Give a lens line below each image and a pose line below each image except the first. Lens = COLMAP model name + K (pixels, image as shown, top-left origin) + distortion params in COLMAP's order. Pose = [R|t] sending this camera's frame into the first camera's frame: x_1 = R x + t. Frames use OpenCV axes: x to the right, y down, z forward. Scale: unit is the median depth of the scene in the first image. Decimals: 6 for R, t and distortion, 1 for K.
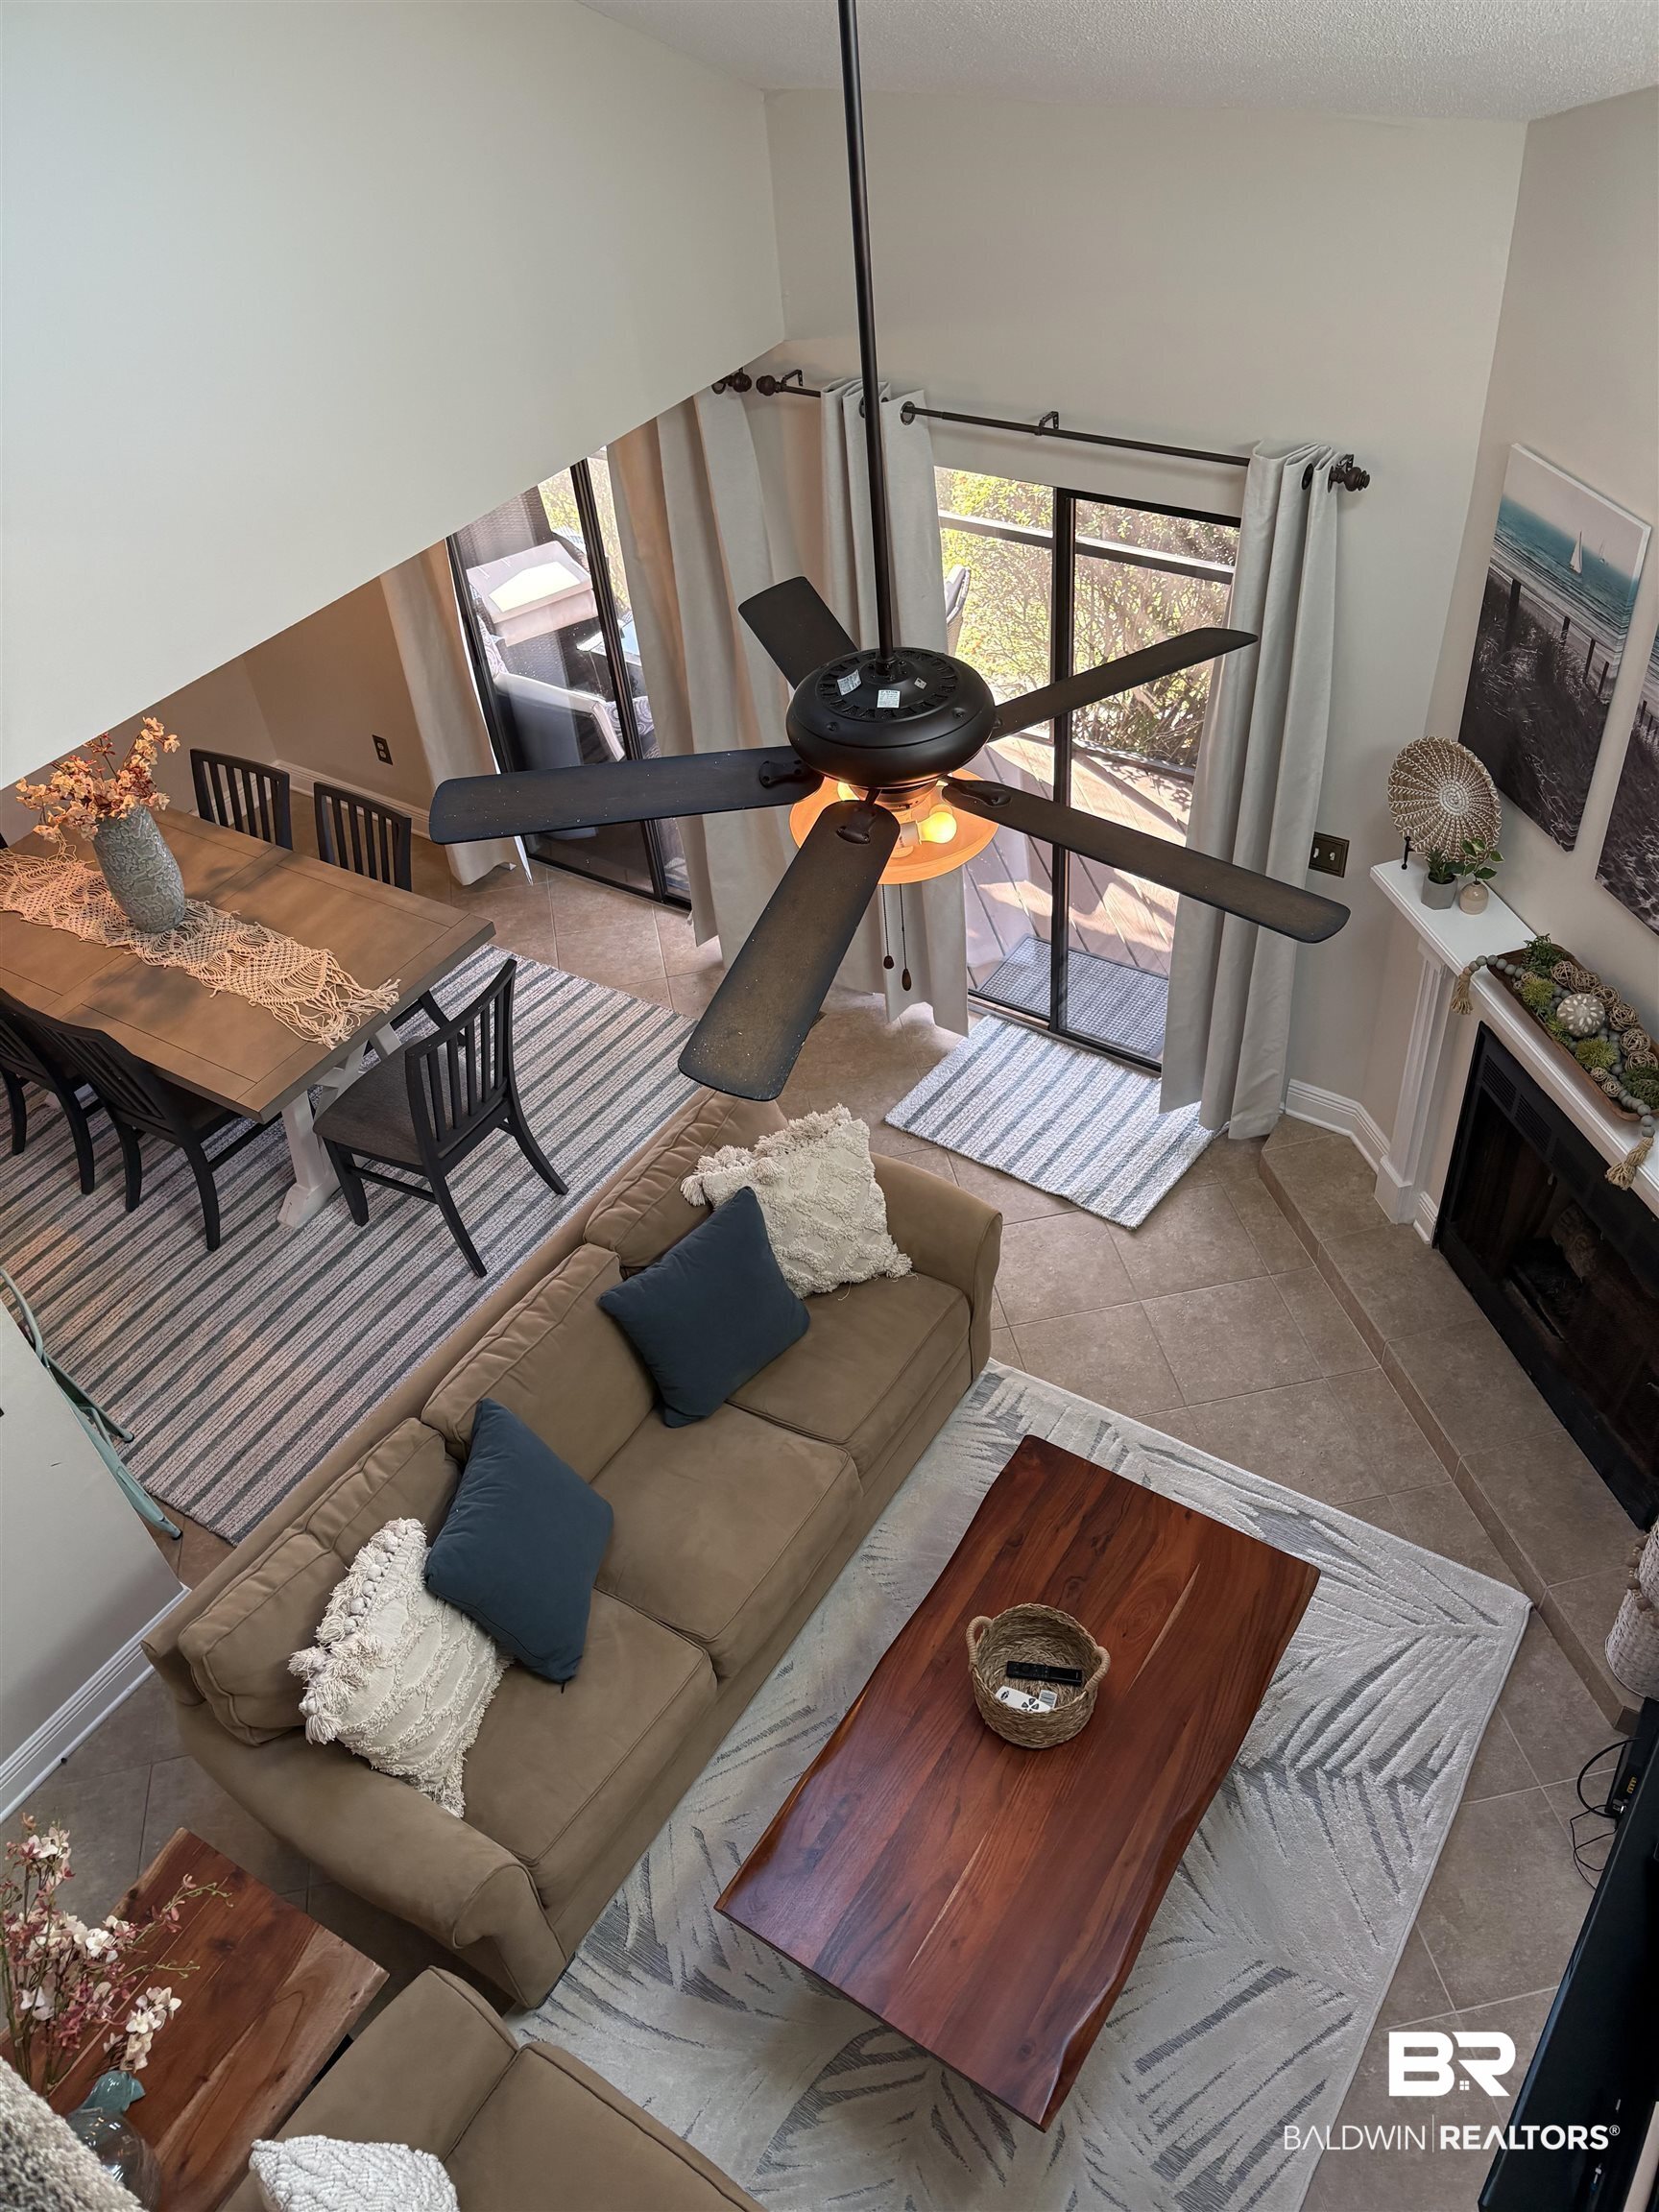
lens RADIAL K [[1678.5, 0, 820.0], [0, 1678.5, 1111.8], [0, 0, 1]] dist [0.054944, -0.064678]
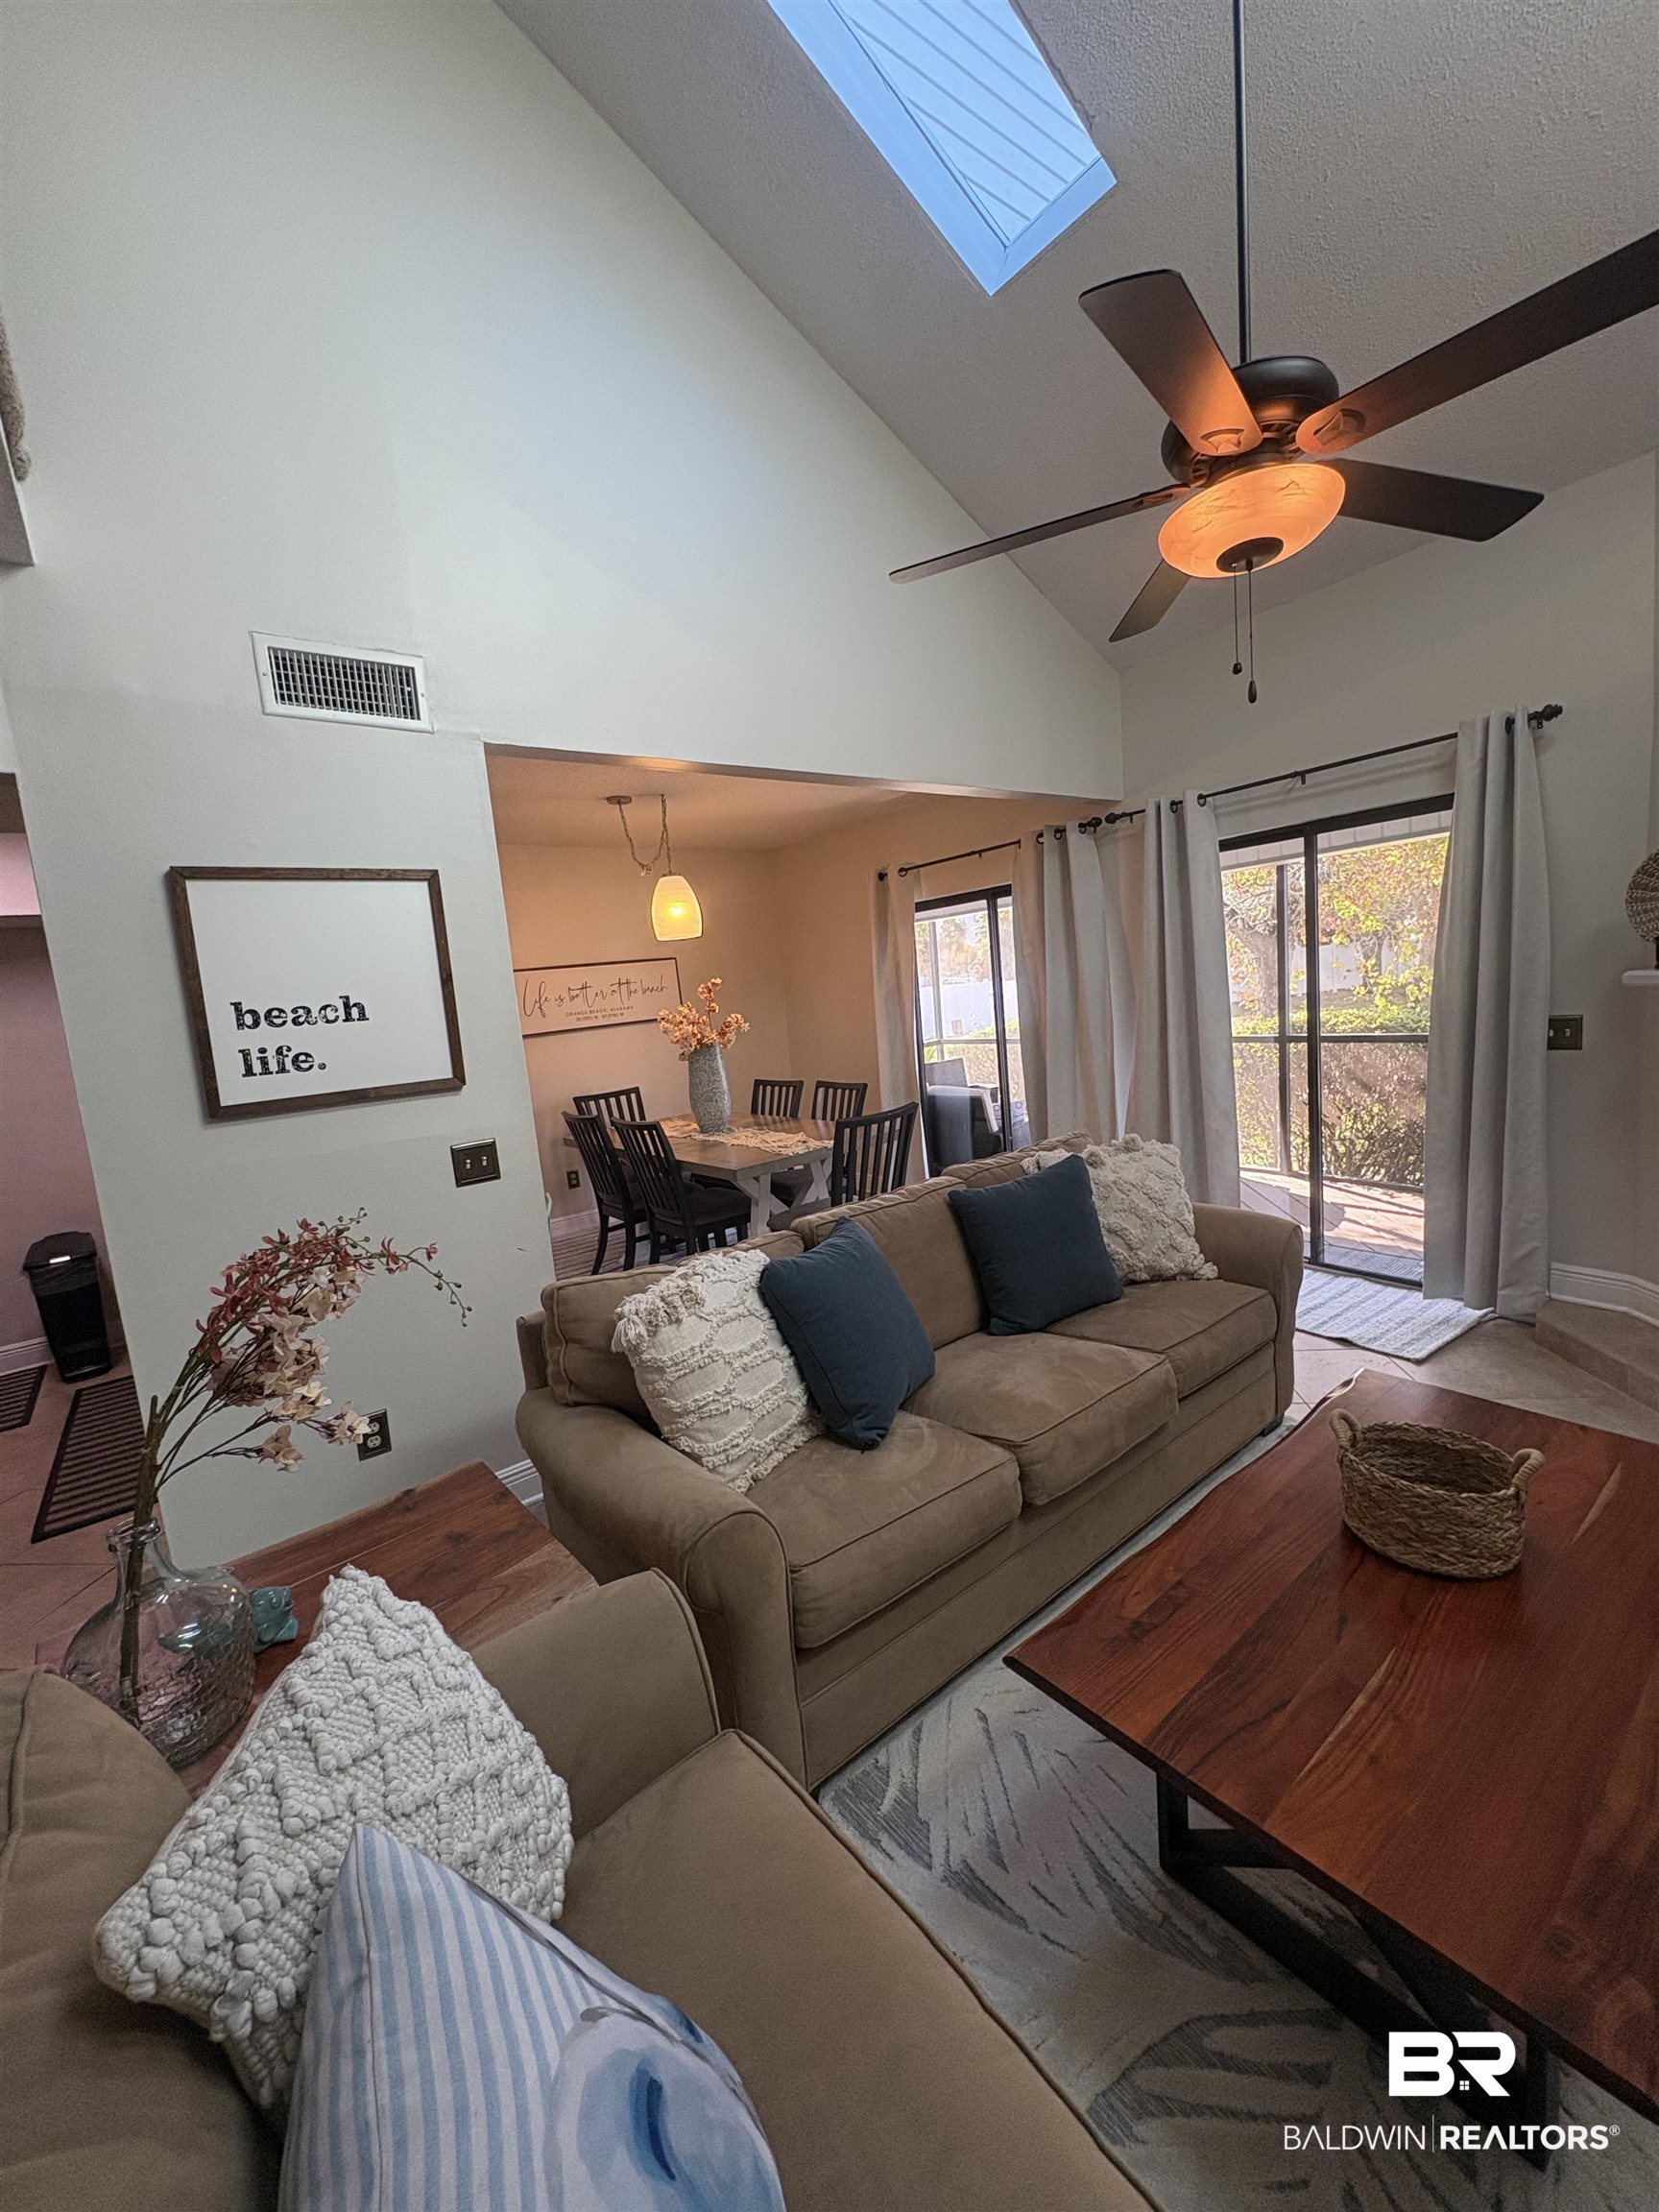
lens RADIAL K [[881.8, 0, 827.2], [0, 881.8, 1096.1], [0, 0, 1]] dist [-0.001251, -0.000303]
pose [[0.950888, 0.044276, -0.306353, -0.020905], [-0.205662, 0.830046, -0.518389, 0.367760], [0.231335, 0.555934, 0.798387, 0.398505]]
